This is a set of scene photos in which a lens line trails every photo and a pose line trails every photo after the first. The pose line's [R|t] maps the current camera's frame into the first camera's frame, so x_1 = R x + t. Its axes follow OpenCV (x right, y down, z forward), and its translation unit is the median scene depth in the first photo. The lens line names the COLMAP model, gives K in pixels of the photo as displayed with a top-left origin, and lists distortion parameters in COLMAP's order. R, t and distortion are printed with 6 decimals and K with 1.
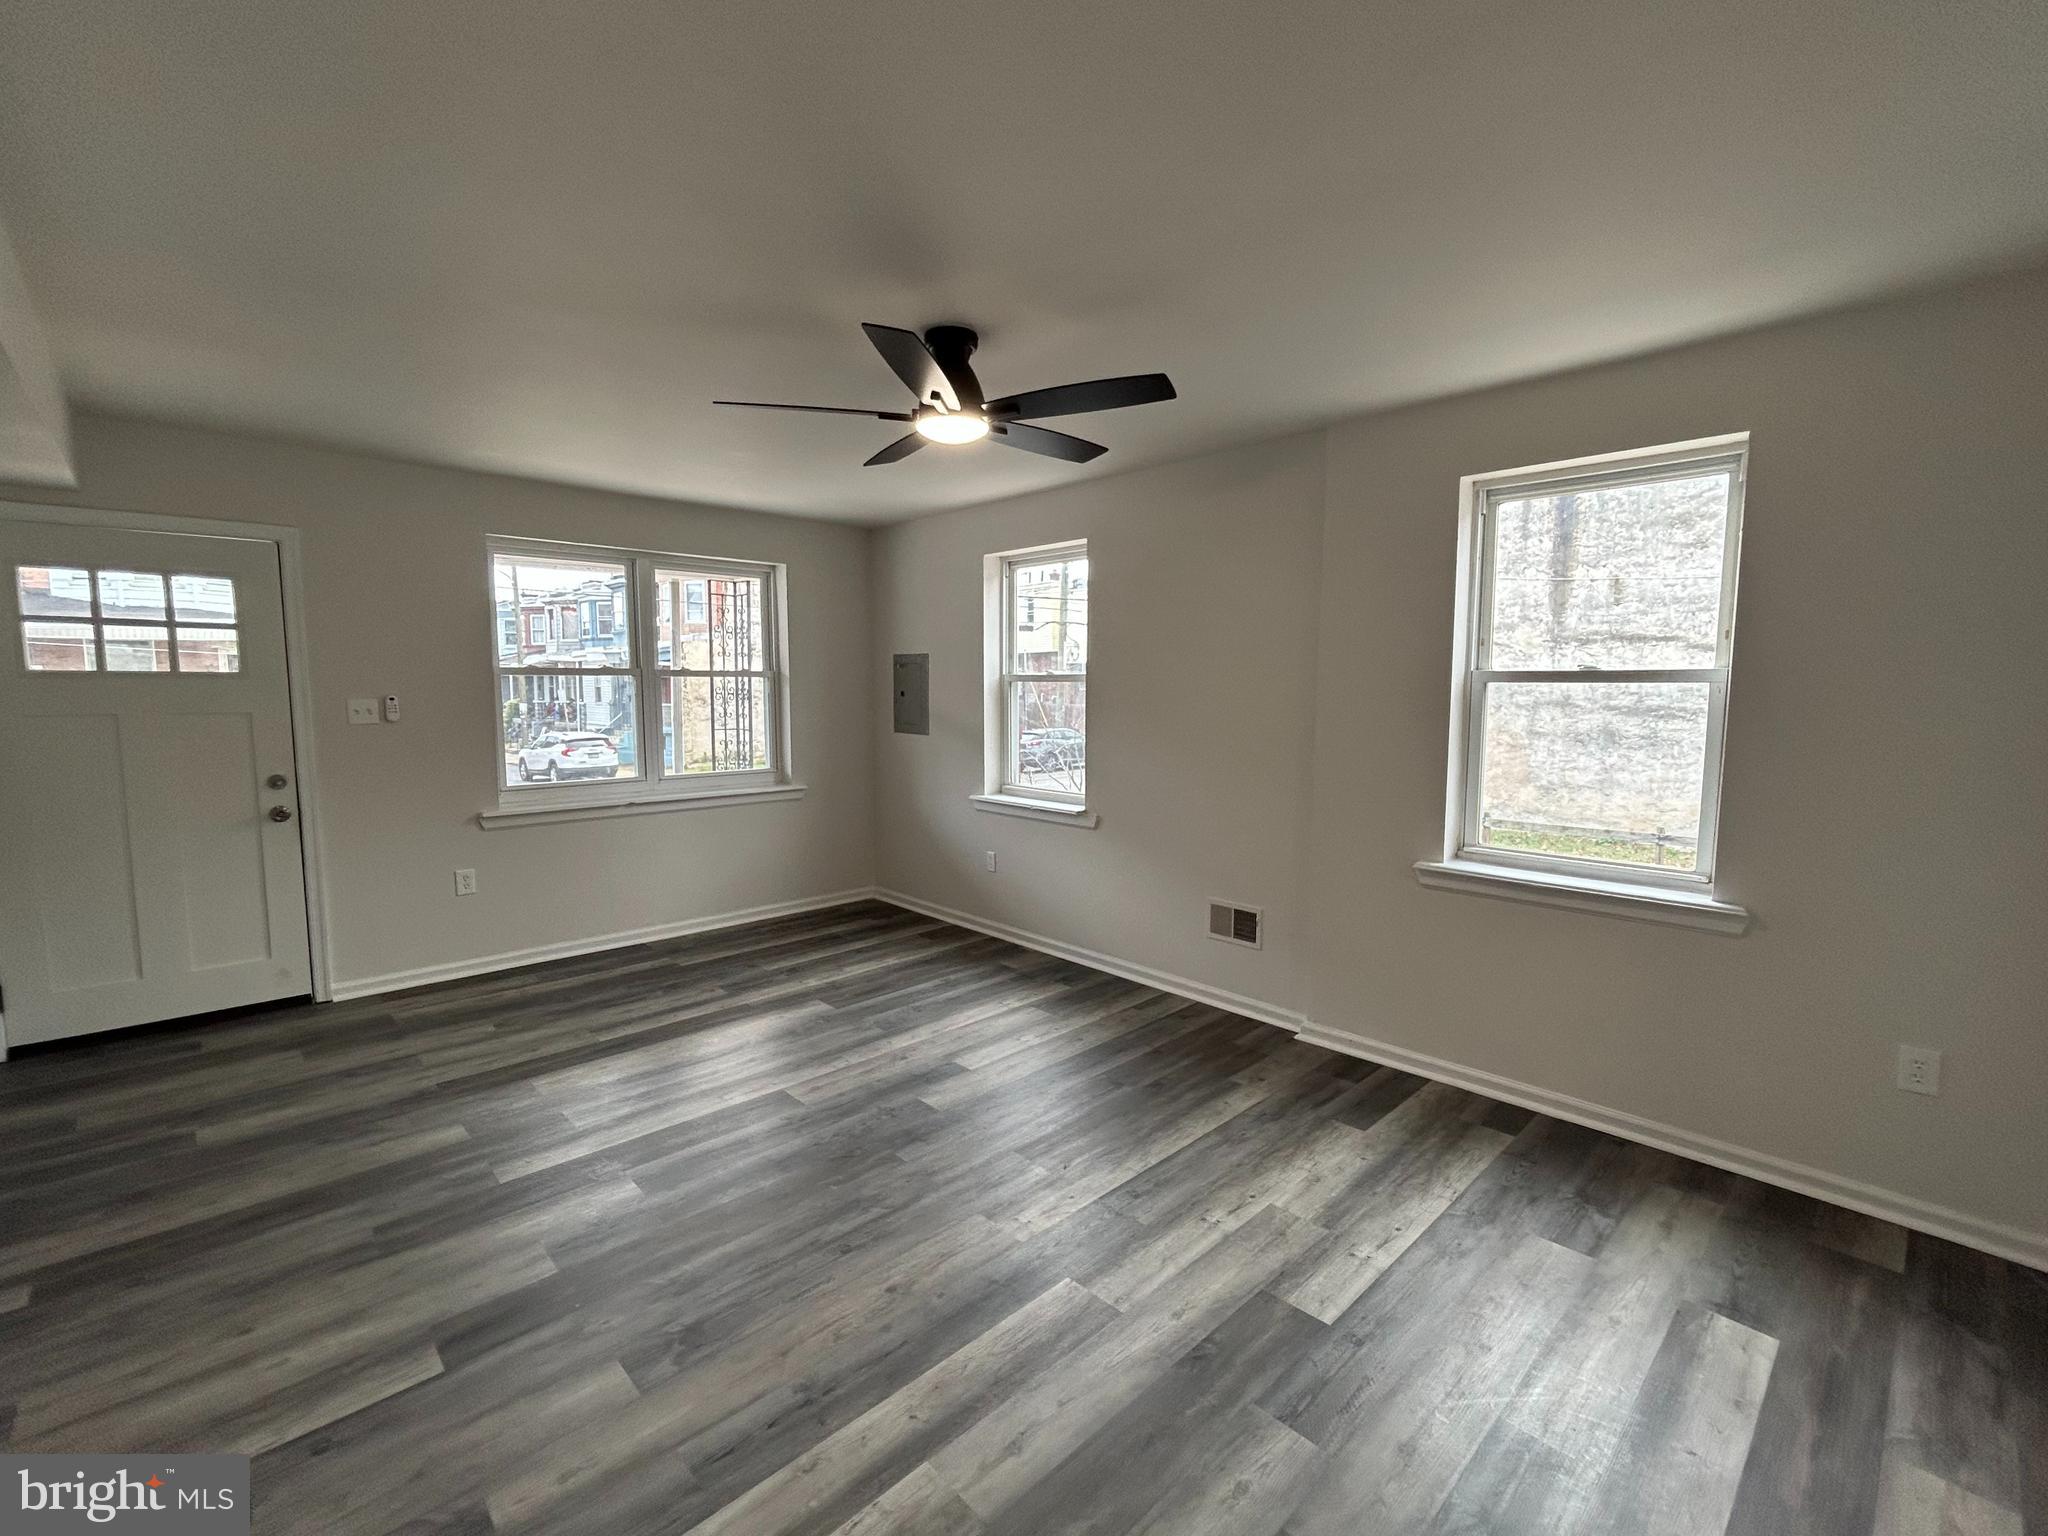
lens RADIAL K [[904.6, 0, 1025.8], [0, 904.6, 776.6], [0, 0, 1]] dist [0.002230, 0.000076]
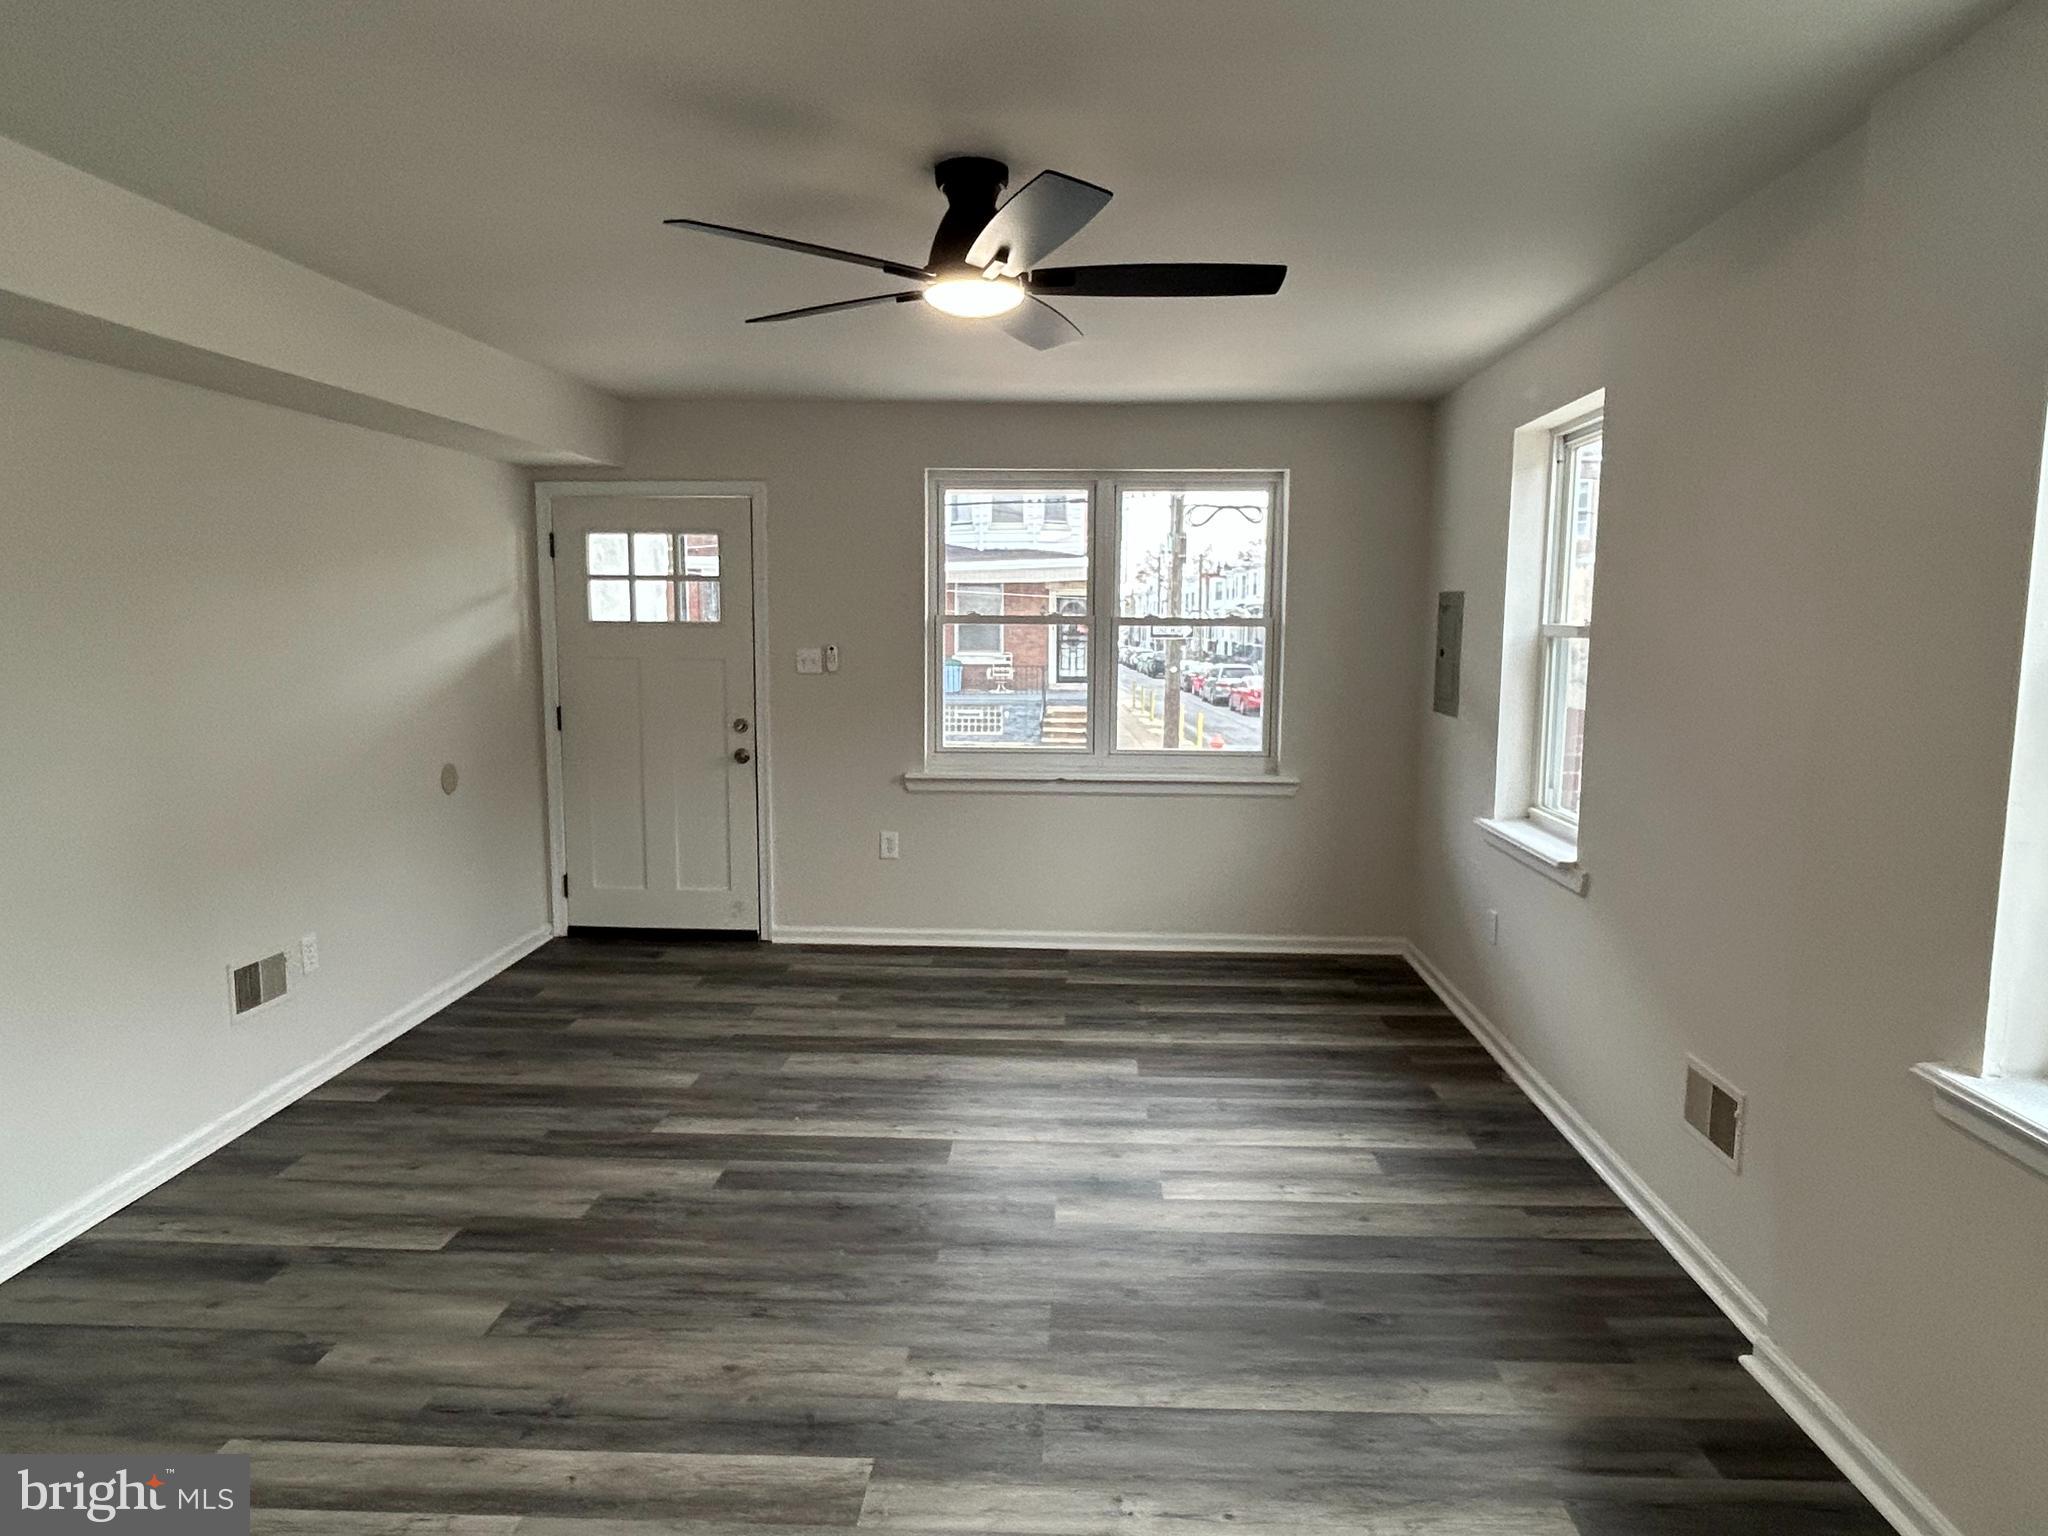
lens RADIAL K [[1281.2, 0, 1027.0], [0, 1281.2, 779.8], [0, 0, 1]] dist [0.003010, -0.003389]
pose [[0.686483, 0.091897, -0.721316, 0.508145], [-0.079386, 0.995524, 0.051279, -0.035939], [0.722800, 0.022060, 0.690705, 0.218906]]
